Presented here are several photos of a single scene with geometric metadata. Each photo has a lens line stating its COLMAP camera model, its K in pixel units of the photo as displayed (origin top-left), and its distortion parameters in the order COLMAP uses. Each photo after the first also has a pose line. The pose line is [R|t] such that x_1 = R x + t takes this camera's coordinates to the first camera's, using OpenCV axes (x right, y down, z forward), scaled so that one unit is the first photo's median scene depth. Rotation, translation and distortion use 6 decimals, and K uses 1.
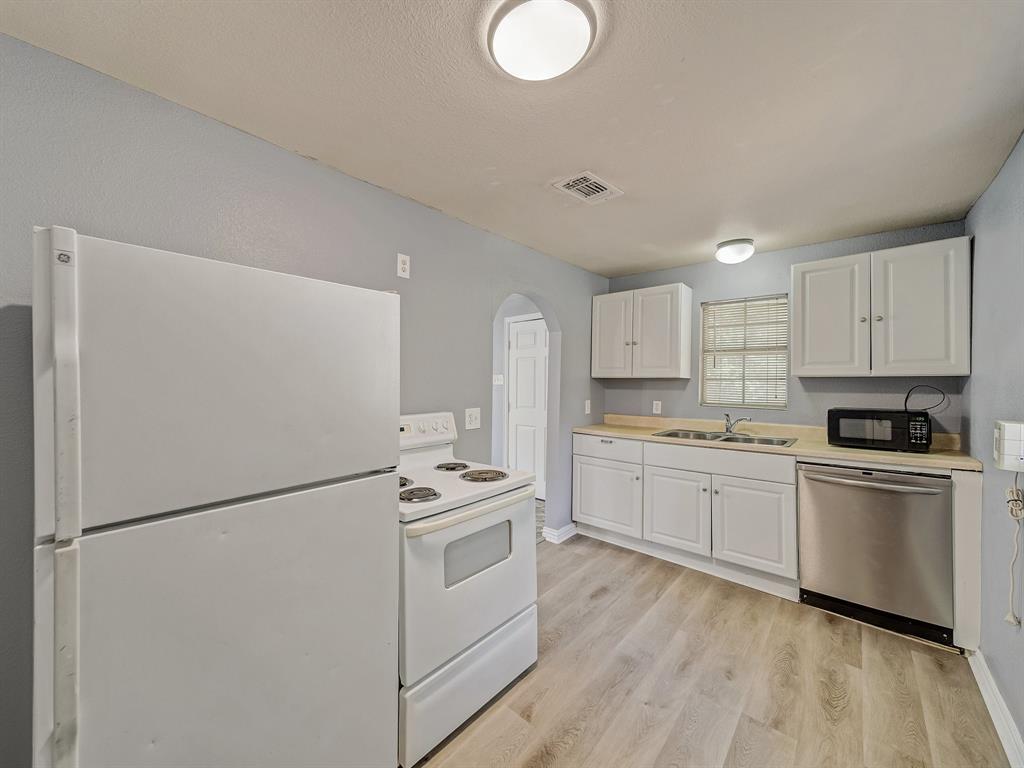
lens RADIAL K [[399.2, 0, 471.0], [0, 399.2, 382.2], [0, 0, 1]] dist [0.001482, -0.000030]
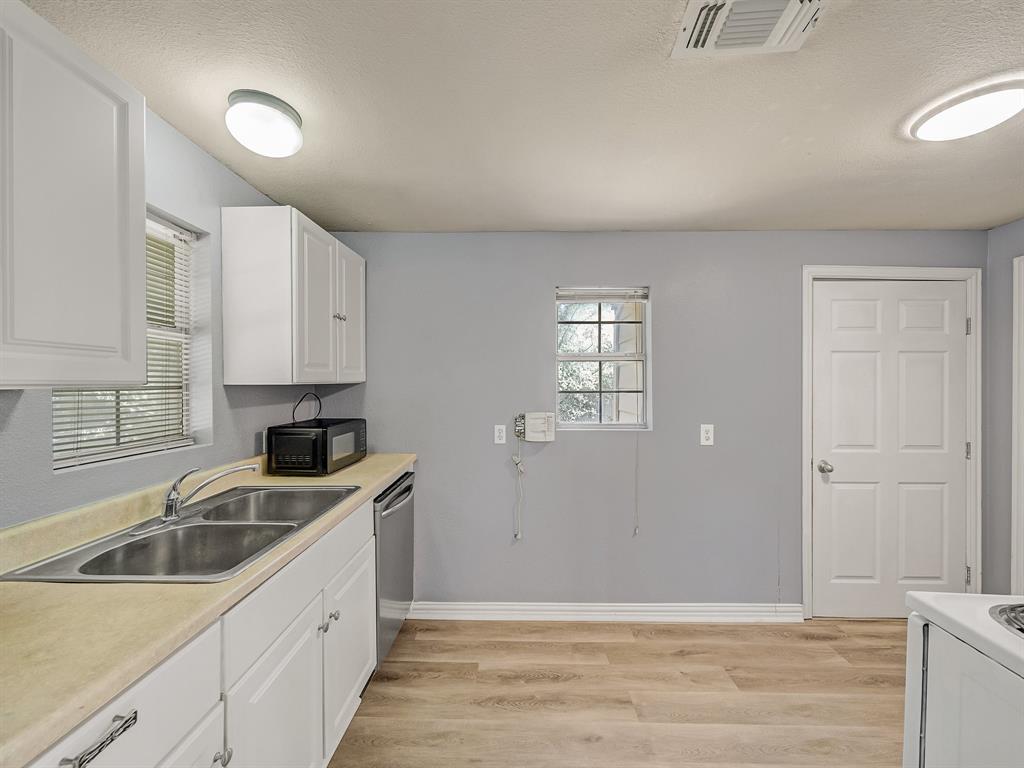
lens RADIAL K [[411.0, 0, 515.9], [0, 411.0, 382.3], [0, 0, 1]] dist [-0.000857, -0.000292]
pose [[-0.683185, -0.006495, 0.730217, 0.093461], [-0.000659, 0.999966, 0.008278, -0.023924], [-0.730245, 0.005175, -0.683165, 1.268379]]
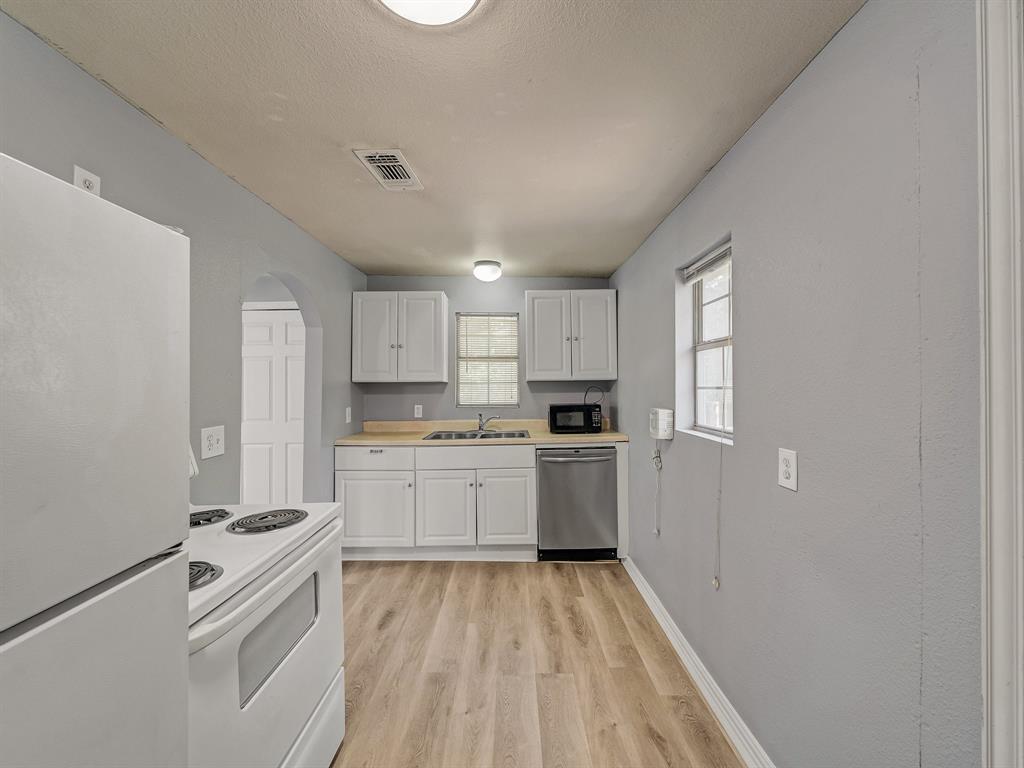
lens RADIAL K [[411.0, 0, 515.9], [0, 411.0, 382.3], [0, 0, 1]] dist [-0.000857, -0.000292]
pose [[0.712840, -0.004219, 0.701314, -0.122272], [0.011234, 0.999922, -0.005403, -0.002311], [-0.701237, 0.011730, 0.712832, 0.123759]]
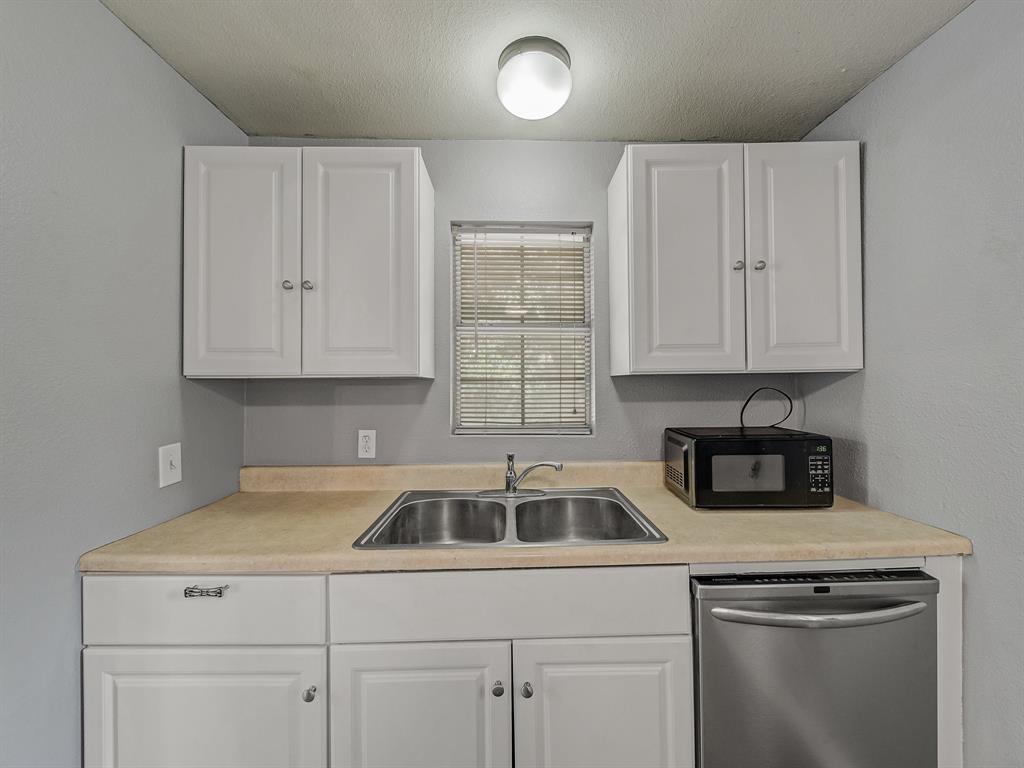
lens RADIAL K [[411.0, 0, 515.9], [0, 411.0, 382.3], [0, 0, 1]] dist [-0.000857, -0.000292]
pose [[0.709657, -0.011014, 0.704461, 0.372297], [0.012378, 0.999918, 0.003163, -0.007210], [-0.704438, 0.006475, 0.709736, 0.792966]]
